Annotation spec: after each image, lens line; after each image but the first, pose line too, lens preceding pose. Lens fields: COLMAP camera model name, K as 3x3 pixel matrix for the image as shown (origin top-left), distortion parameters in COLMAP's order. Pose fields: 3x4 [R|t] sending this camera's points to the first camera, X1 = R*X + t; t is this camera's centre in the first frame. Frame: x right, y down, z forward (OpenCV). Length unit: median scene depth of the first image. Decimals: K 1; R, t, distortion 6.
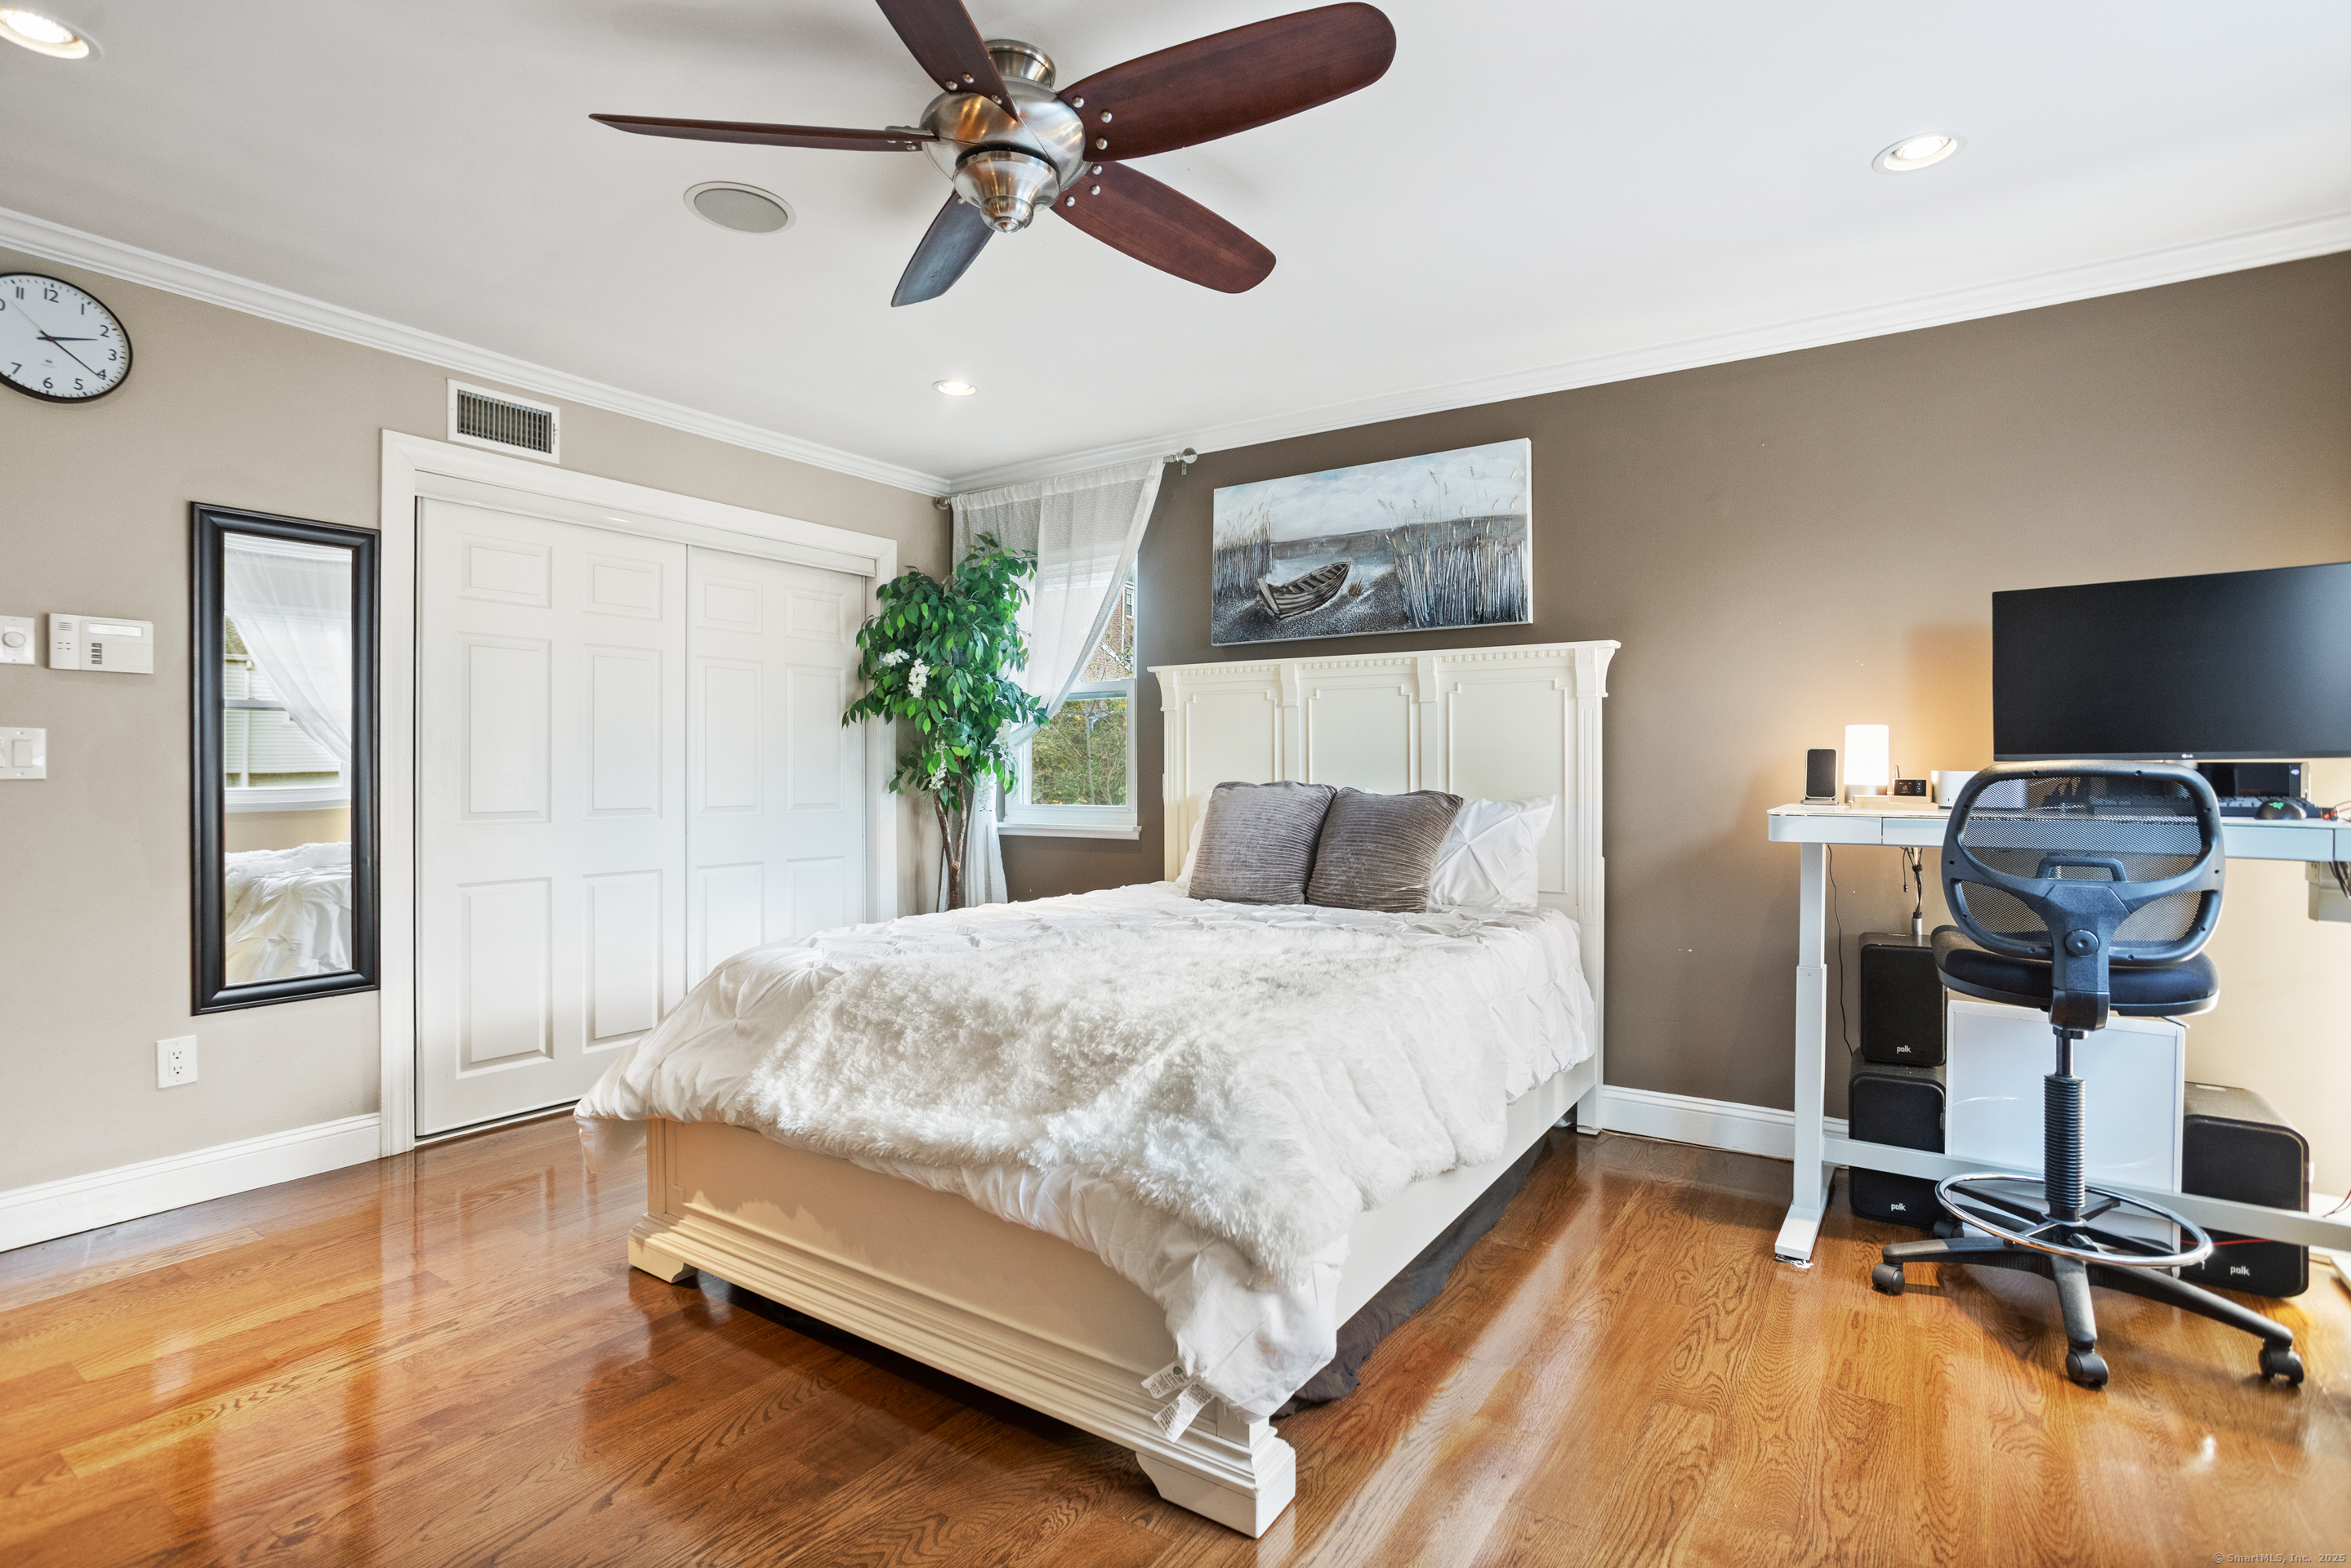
lens RADIAL K [[1149.0, 0, 1182.1], [0, 1149.0, 776.1], [0, 0, 1]] dist [-0.033658, 0.017553]
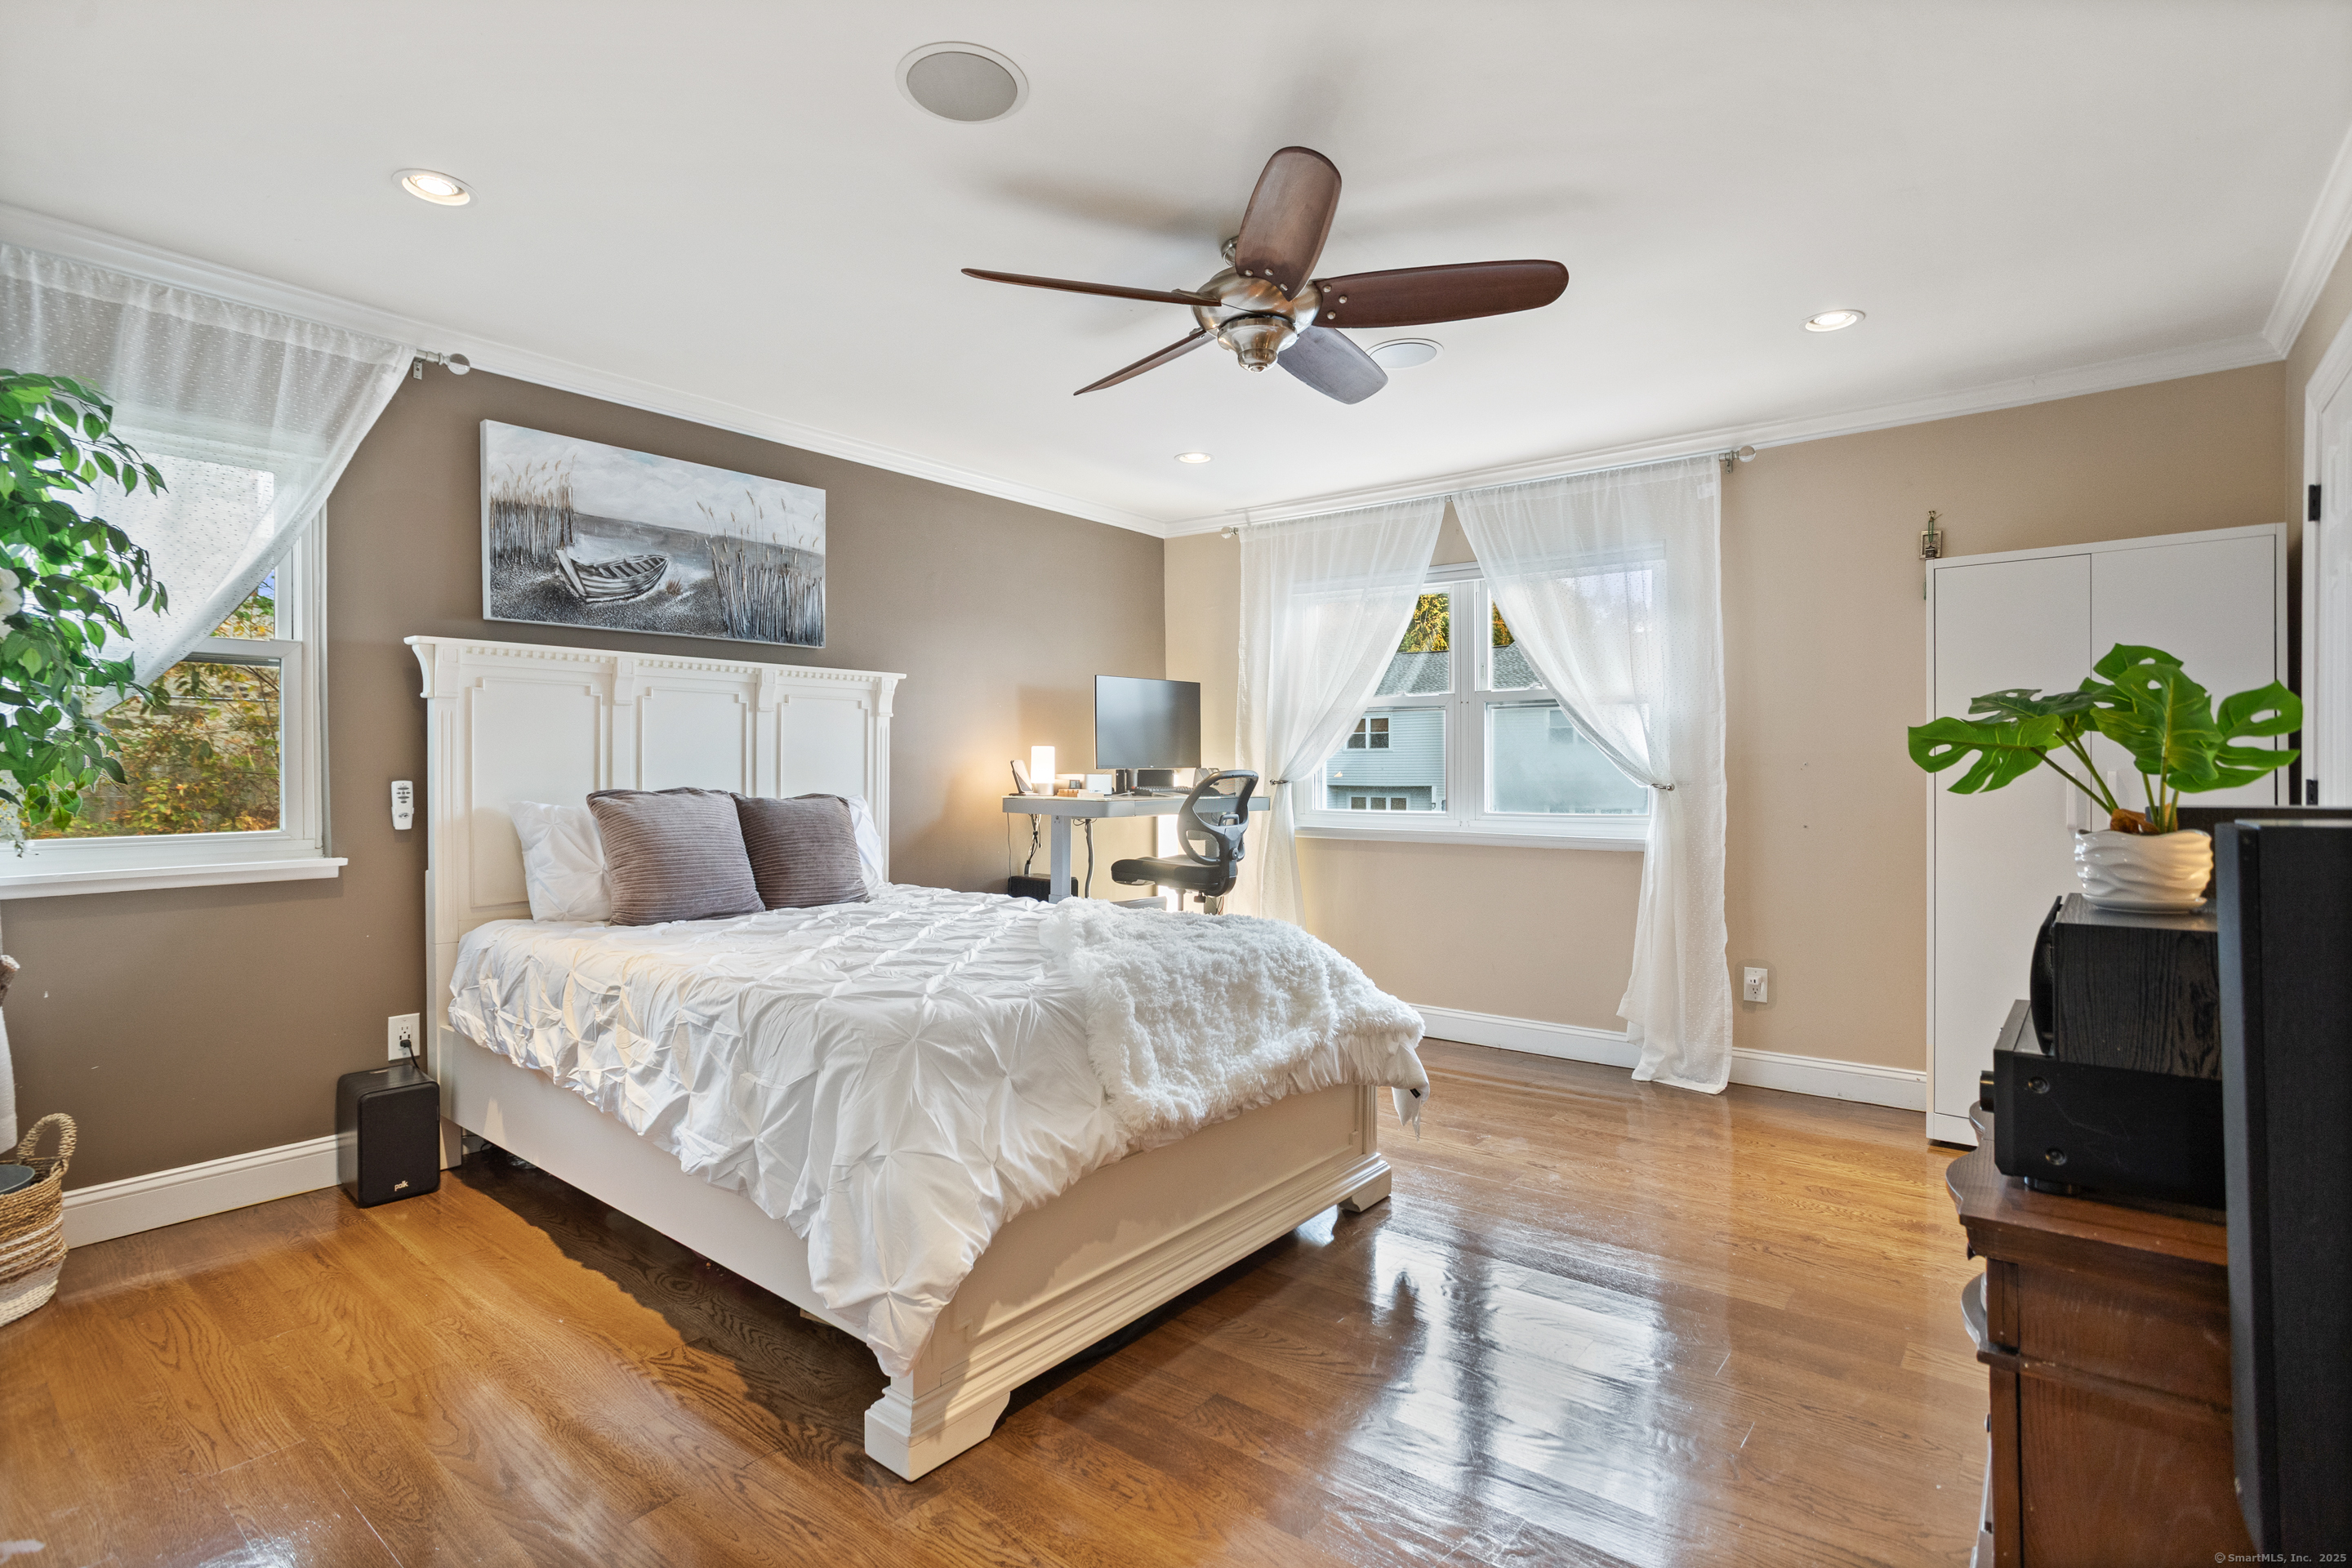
lens RADIAL K [[1149.7, 0, 1182.3], [0, 1149.7, 776.4], [0, 0, 1]] dist [-0.033658, 0.017553]
pose [[0.077246, -0.007568, 0.996983, -0.769162], [0.007534, 0.999947, 0.007007, -0.008943], [-0.996984, 0.006970, 0.077299, 0.506630]]
